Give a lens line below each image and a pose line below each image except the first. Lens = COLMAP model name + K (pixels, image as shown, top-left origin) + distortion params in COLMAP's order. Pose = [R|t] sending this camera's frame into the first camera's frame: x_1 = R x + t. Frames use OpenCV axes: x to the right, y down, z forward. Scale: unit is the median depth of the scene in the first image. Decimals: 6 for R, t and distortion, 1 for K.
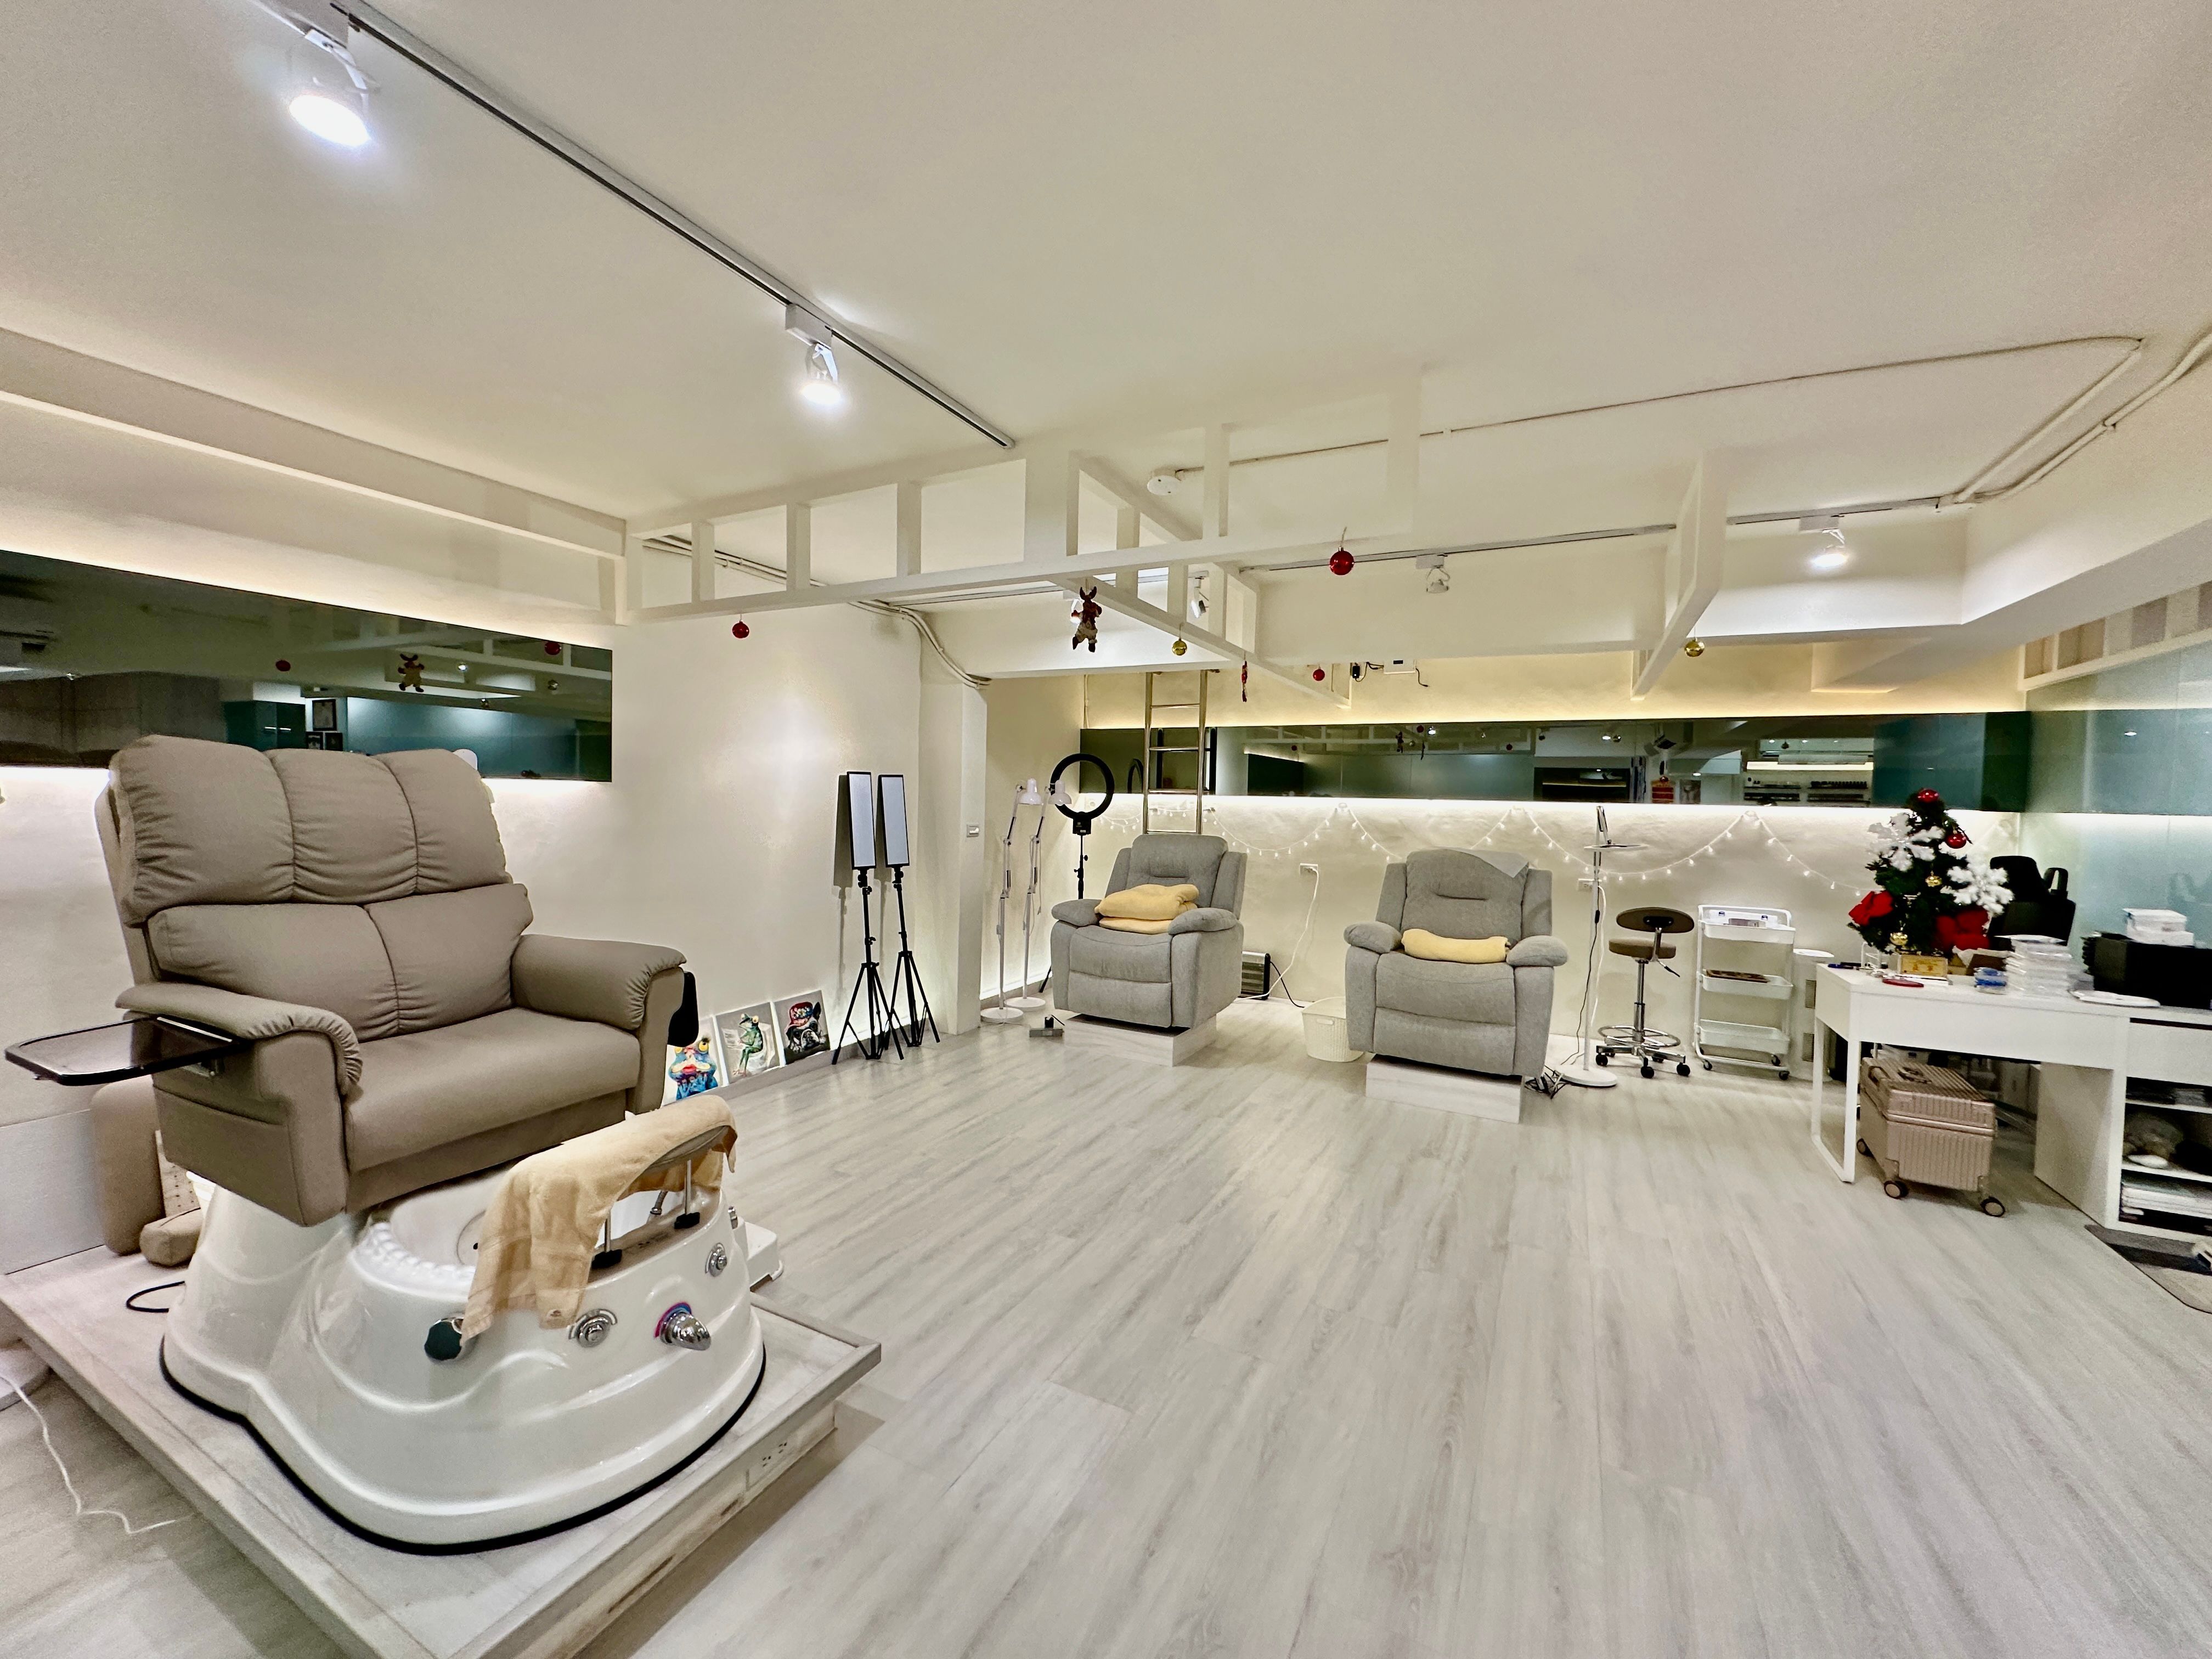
lens RADIAL K [[882.8, 0, 1107.9], [0, 882.8, 821.3], [0, 0, 1]] dist [-0.004597, 0.000692]
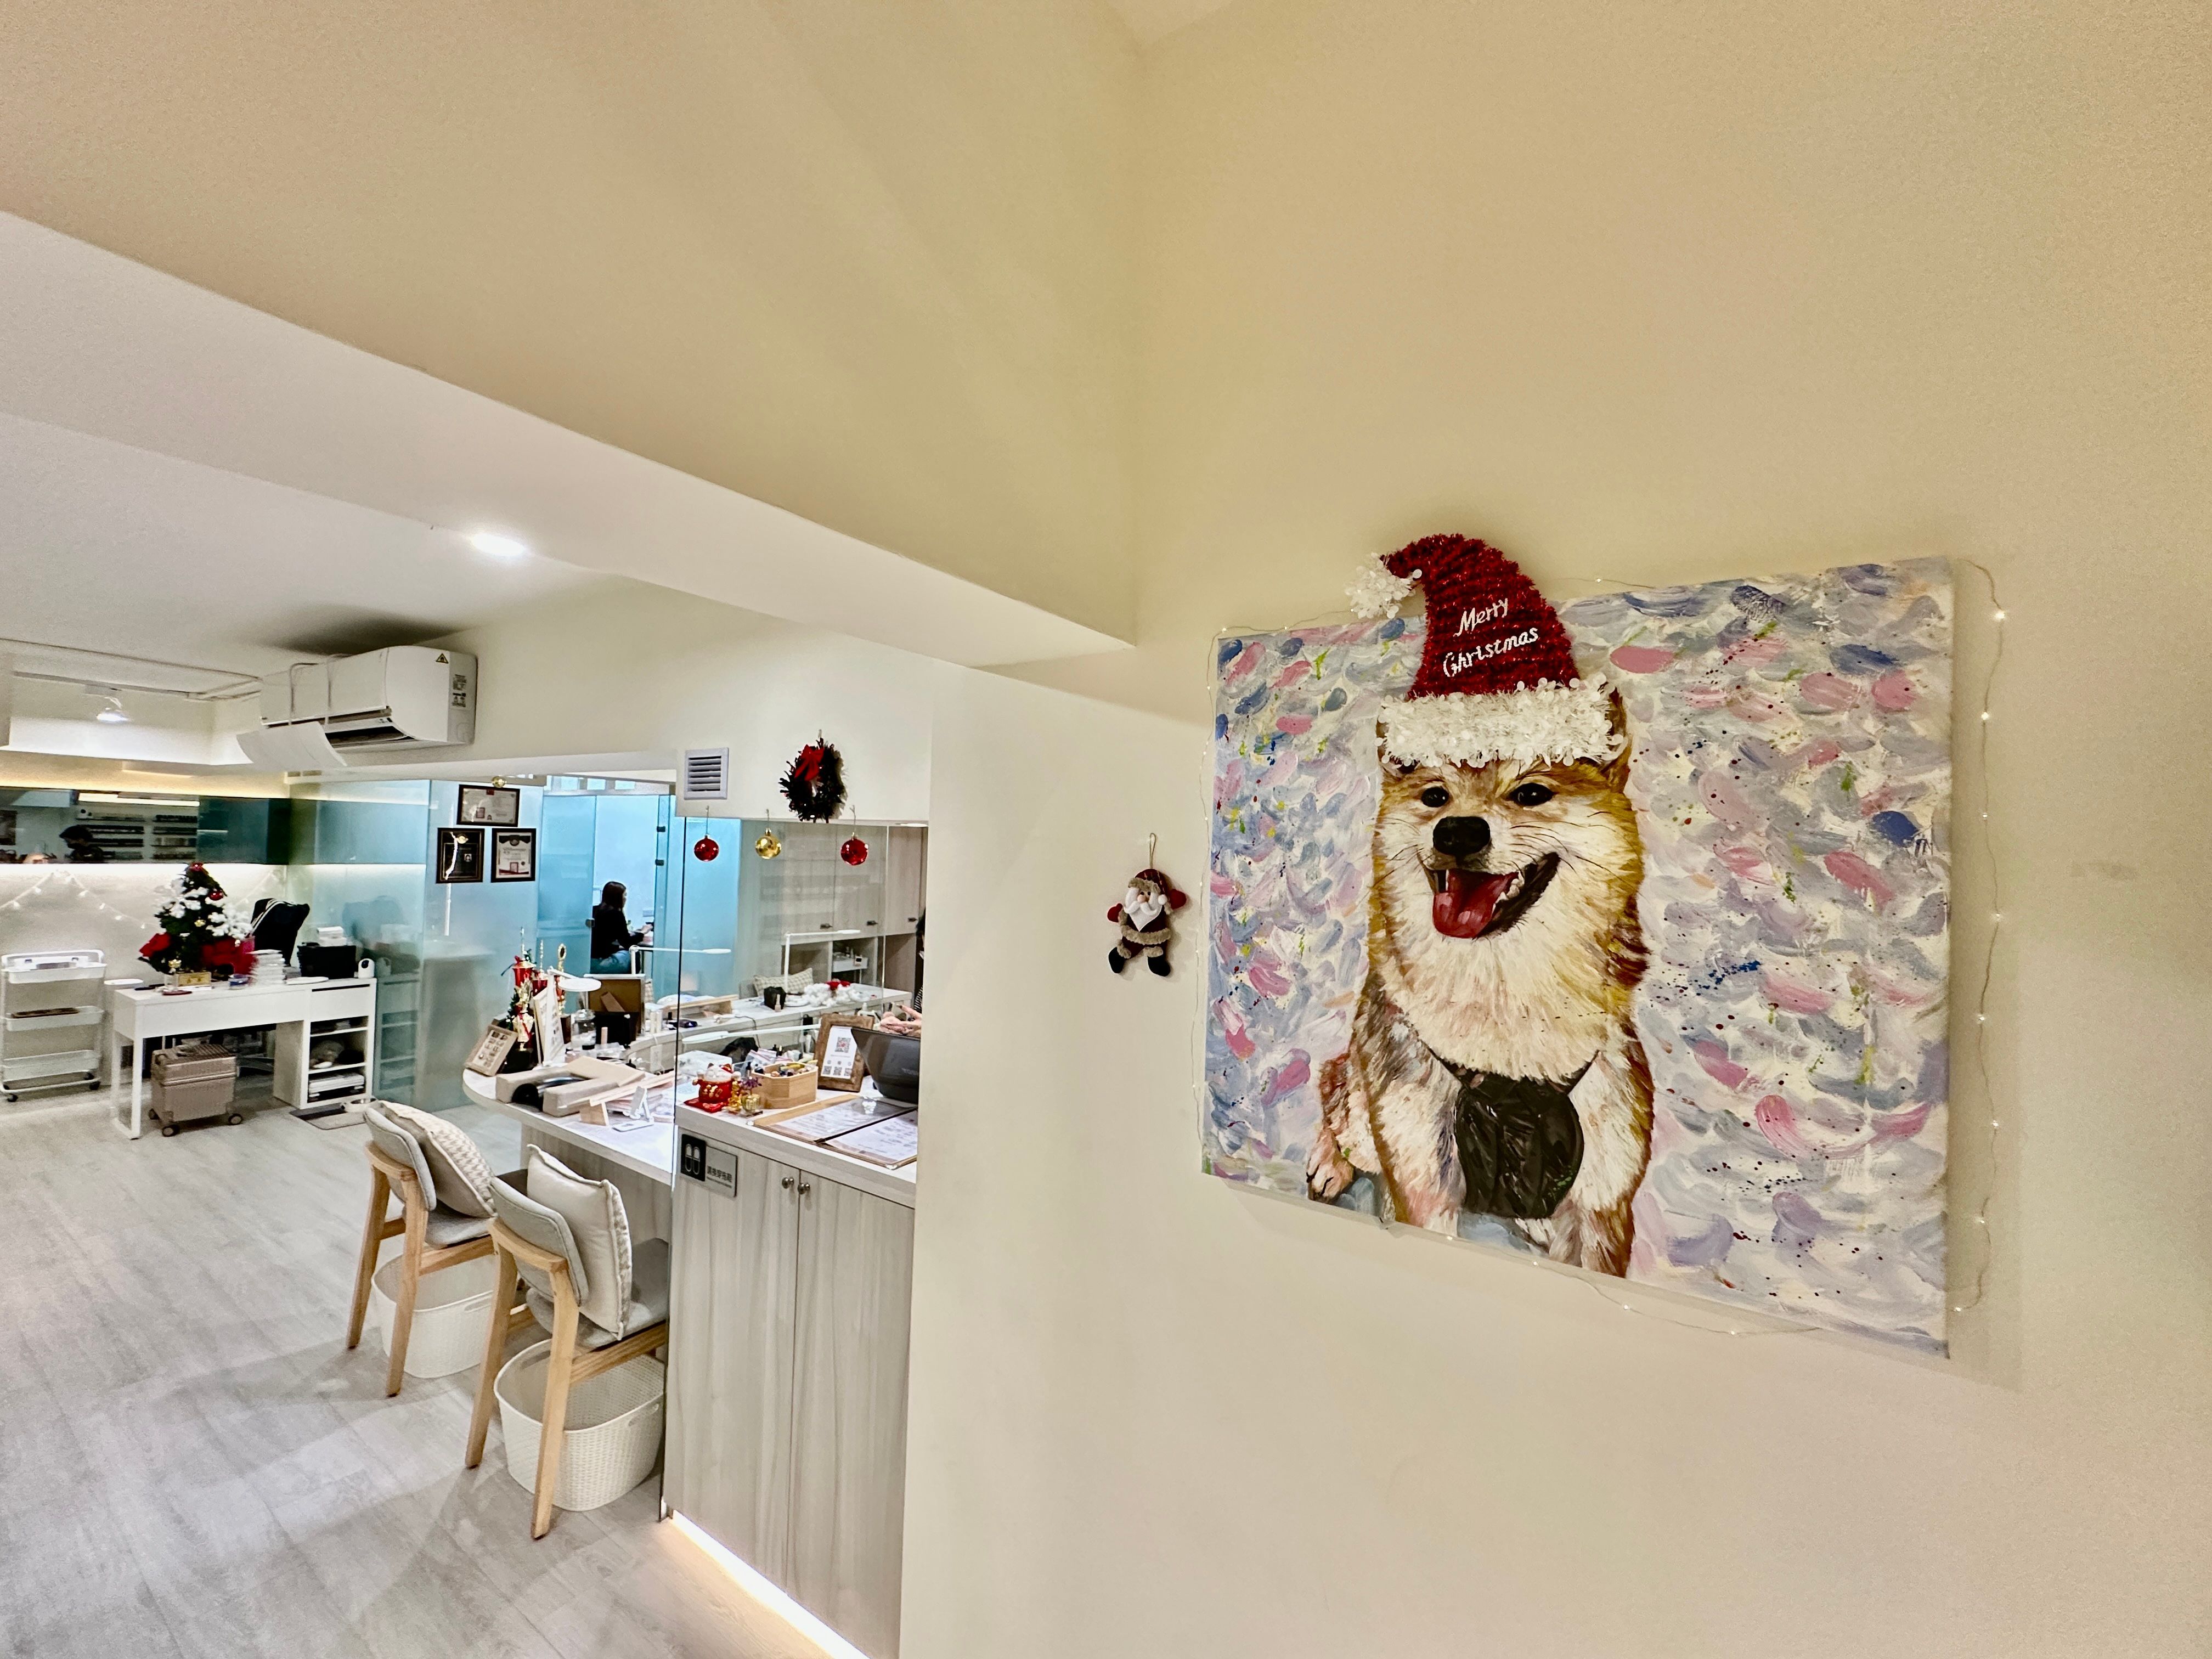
lens RADIAL K [[882.8, 0, 1102.3], [0, 882.8, 830.4], [0, 0, 1]] dist [-0.004597, 0.000692]
pose [[0.094591, -0.001215, 0.995515, -0.324147], [-0.001175, 0.999998, 0.001332, -0.071703], [-0.995516, -0.001296, 0.094589, -0.525206]]
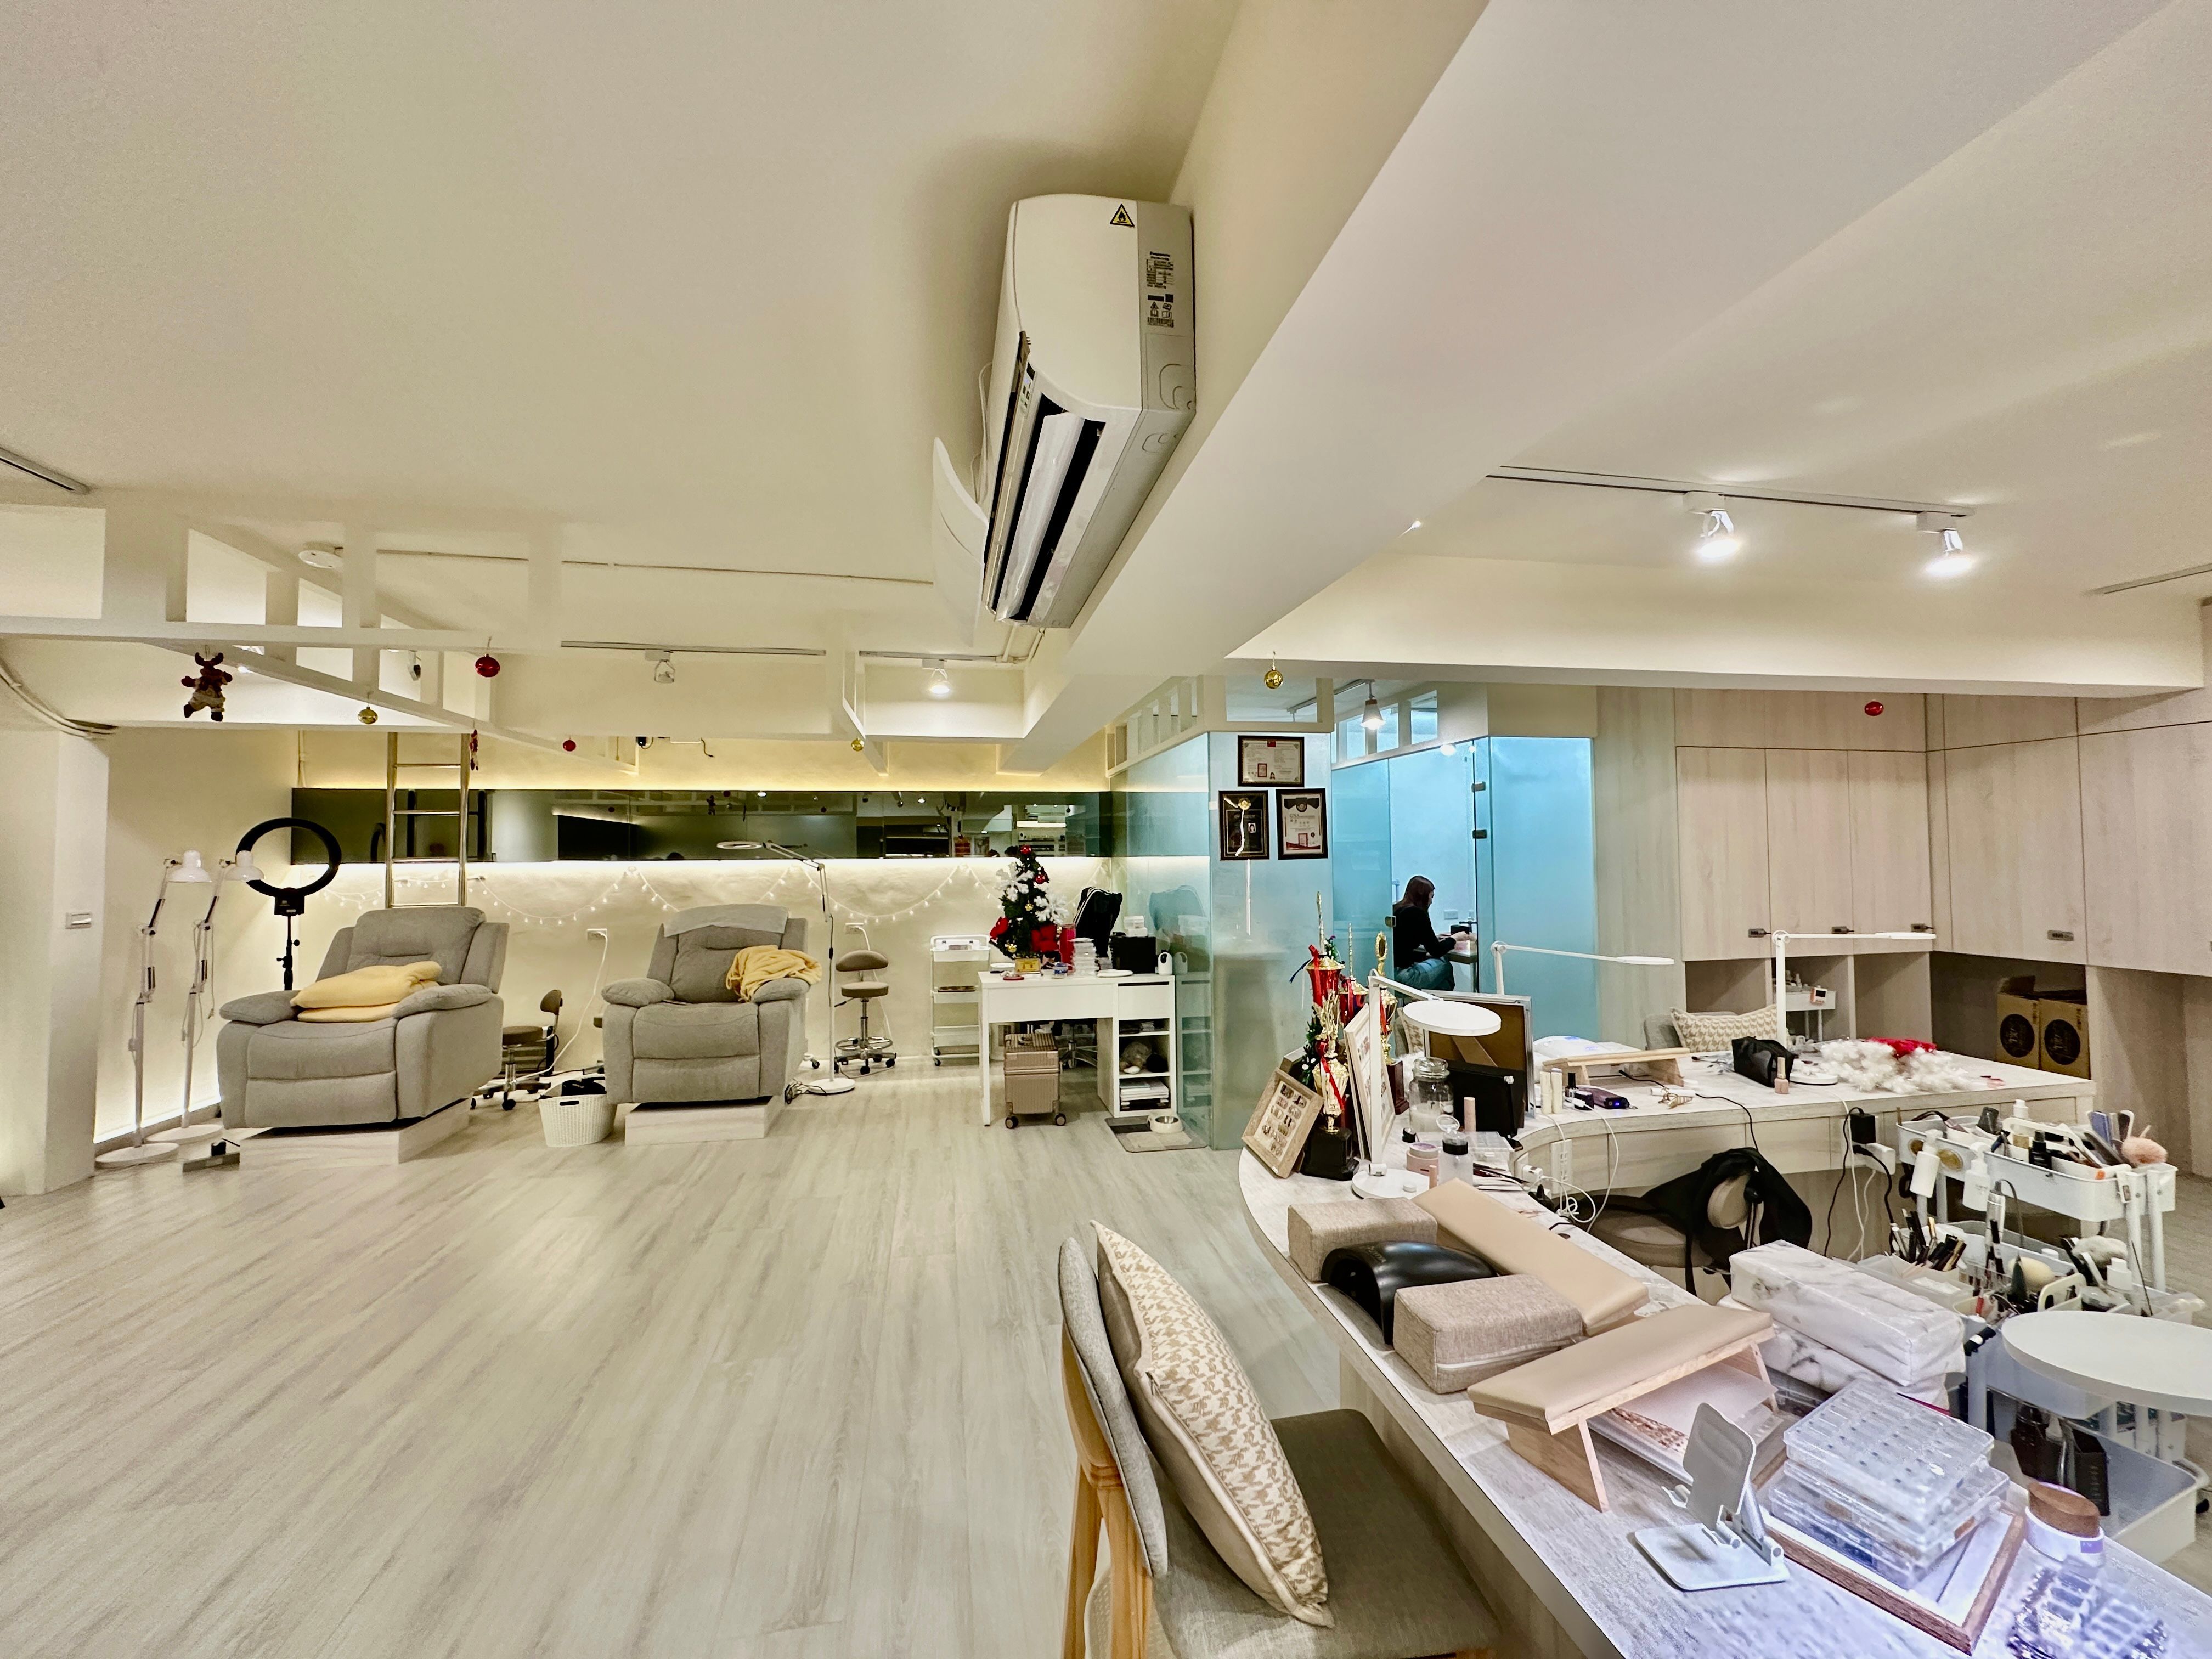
lens RADIAL K [[882.8, 0, 1107.2], [0, 882.8, 823.3], [0, 0, 1]] dist [-0.004597, 0.000692]
pose [[0.784526, -0.005523, 0.620071, 0.087641], [0.043814, 0.997955, -0.046544, 0.001431], [-0.618546, 0.063683, 0.783164, -0.190347]]
